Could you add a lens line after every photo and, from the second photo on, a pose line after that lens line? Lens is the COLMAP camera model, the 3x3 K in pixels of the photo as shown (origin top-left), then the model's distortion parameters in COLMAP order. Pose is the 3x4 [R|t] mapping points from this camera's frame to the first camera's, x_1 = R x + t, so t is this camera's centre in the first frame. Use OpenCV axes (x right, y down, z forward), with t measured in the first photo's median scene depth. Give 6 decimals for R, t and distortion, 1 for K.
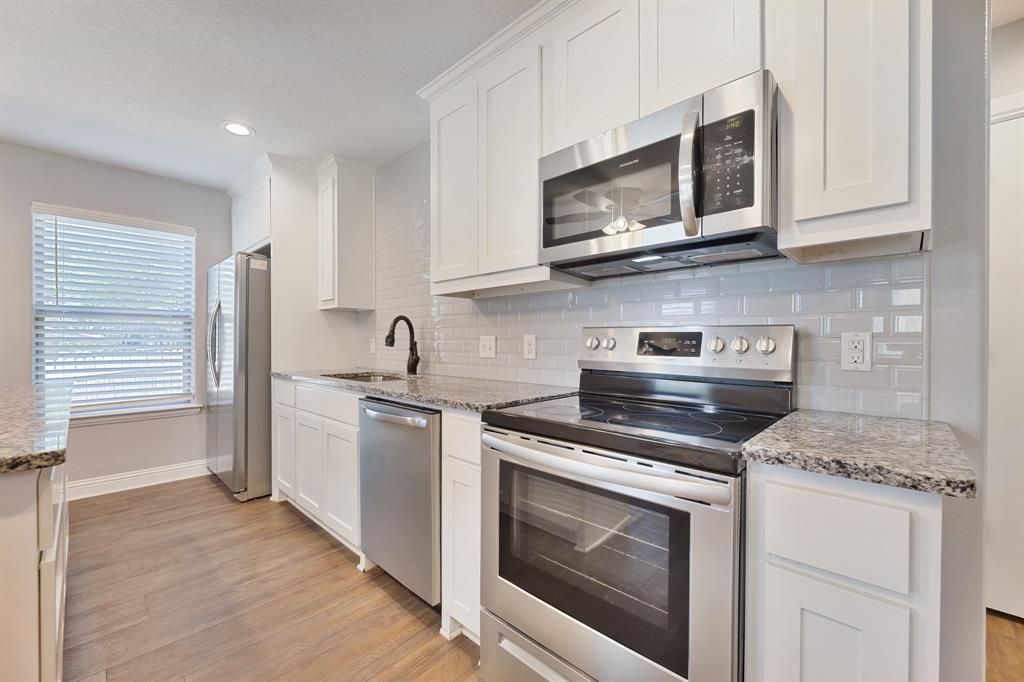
lens RADIAL K [[411.8, 0, 504.3], [0, 411.8, 340.2], [0, 0, 1]] dist [0.001515, -0.000955]
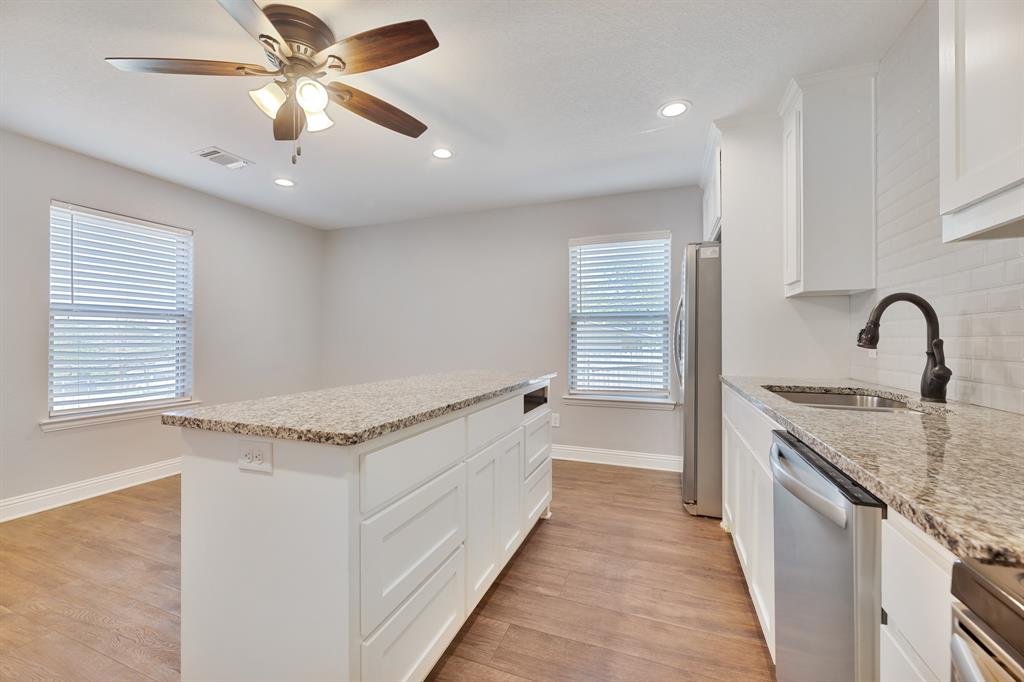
lens RADIAL K [[411.8, 0, 509.2], [0, 411.8, 338.1], [0, 0, 1]] dist [0.001515, -0.000955]
pose [[0.395473, -0.004292, -0.918467, 0.057720], [0.002905, 0.999990, -0.003422, 0.001618], [0.918473, -0.001315, 0.395482, 0.328879]]
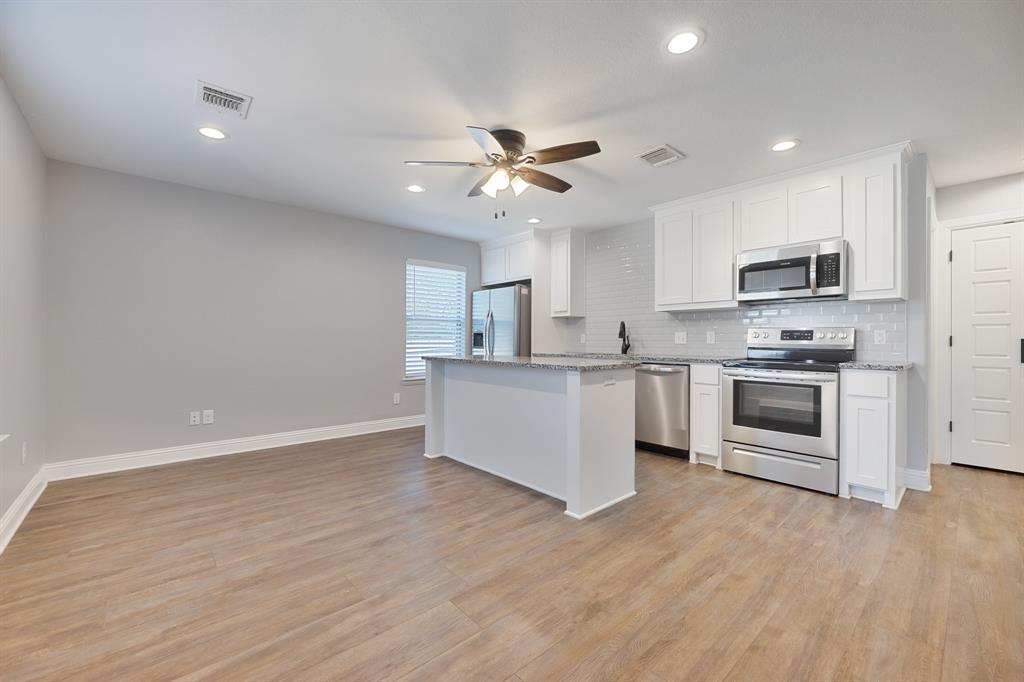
lens RADIAL K [[411.8, 0, 510.0], [0, 411.8, 337.5], [0, 0, 1]] dist [0.001515, -0.000955]
pose [[0.997442, 0.001021, -0.071480, -0.683592], [-0.001301, 0.999992, -0.003866, 0.021626], [0.071476, 0.003949, 0.997435, -0.934624]]
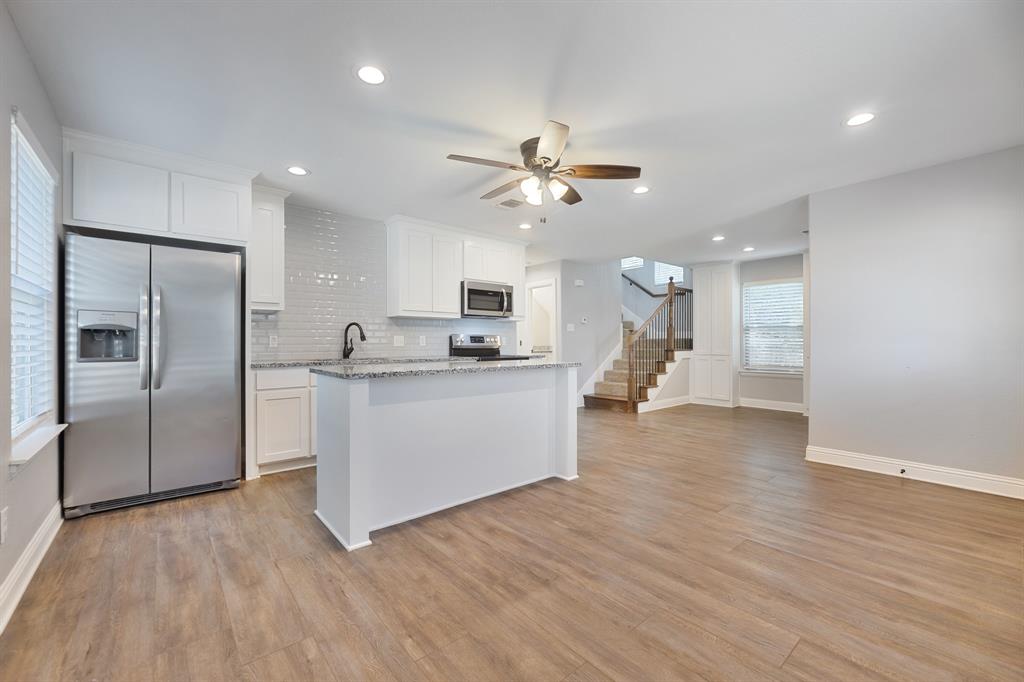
lens RADIAL K [[411.8, 0, 504.7], [0, 411.8, 341.9], [0, 0, 1]] dist [0.001515, -0.000955]
pose [[0.109711, 0.001986, 0.993962, -2.027269], [0.000045, 0.999998, -0.002003, 0.023521], [-0.993963, 0.000265, 0.109711, 0.246963]]
